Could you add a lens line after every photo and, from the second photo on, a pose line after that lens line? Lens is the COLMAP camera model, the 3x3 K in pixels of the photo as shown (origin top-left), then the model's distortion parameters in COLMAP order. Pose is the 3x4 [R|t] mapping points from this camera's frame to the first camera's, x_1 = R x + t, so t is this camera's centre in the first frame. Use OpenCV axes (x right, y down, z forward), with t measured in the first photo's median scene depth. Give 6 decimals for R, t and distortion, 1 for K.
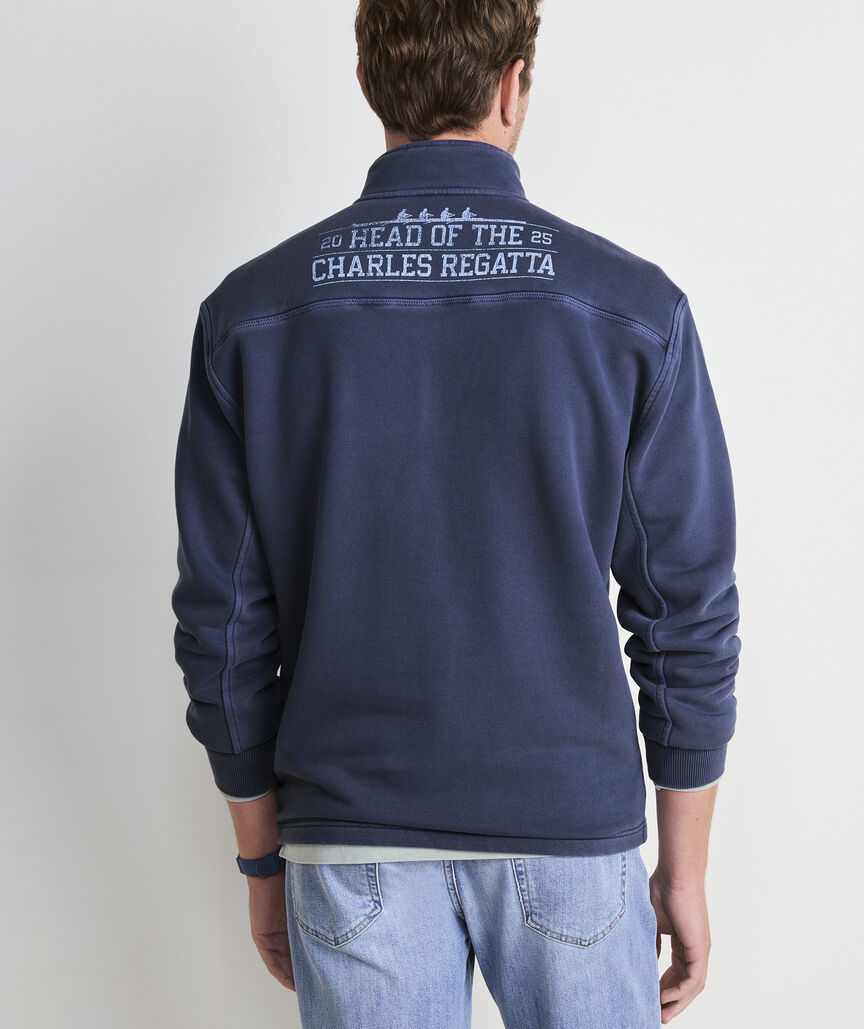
lens RADIAL K [[2913.7, 0, 432.0], [0, 2913.7, 515.6], [0, 0, 1]] dist [-0.042036, 0.000000]
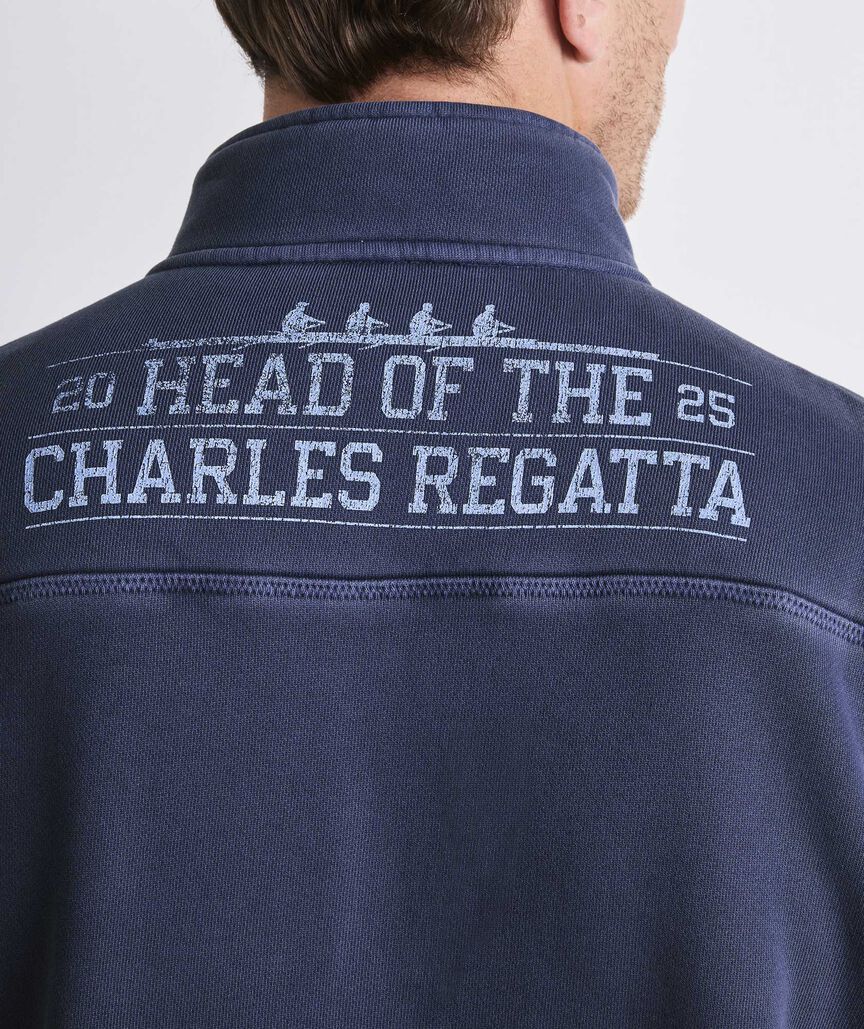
lens RADIAL K [[2913.7, 0, 432.4], [0, 2913.7, 513.4], [0, 0, 1]] dist [-0.042036, 0.000000]
pose [[0.994882, 0.031191, 0.096106, -0.026436], [-0.035364, 0.998491, 0.042023, -0.095954], [-0.094651, -0.045207, 0.994484, 0.663711]]
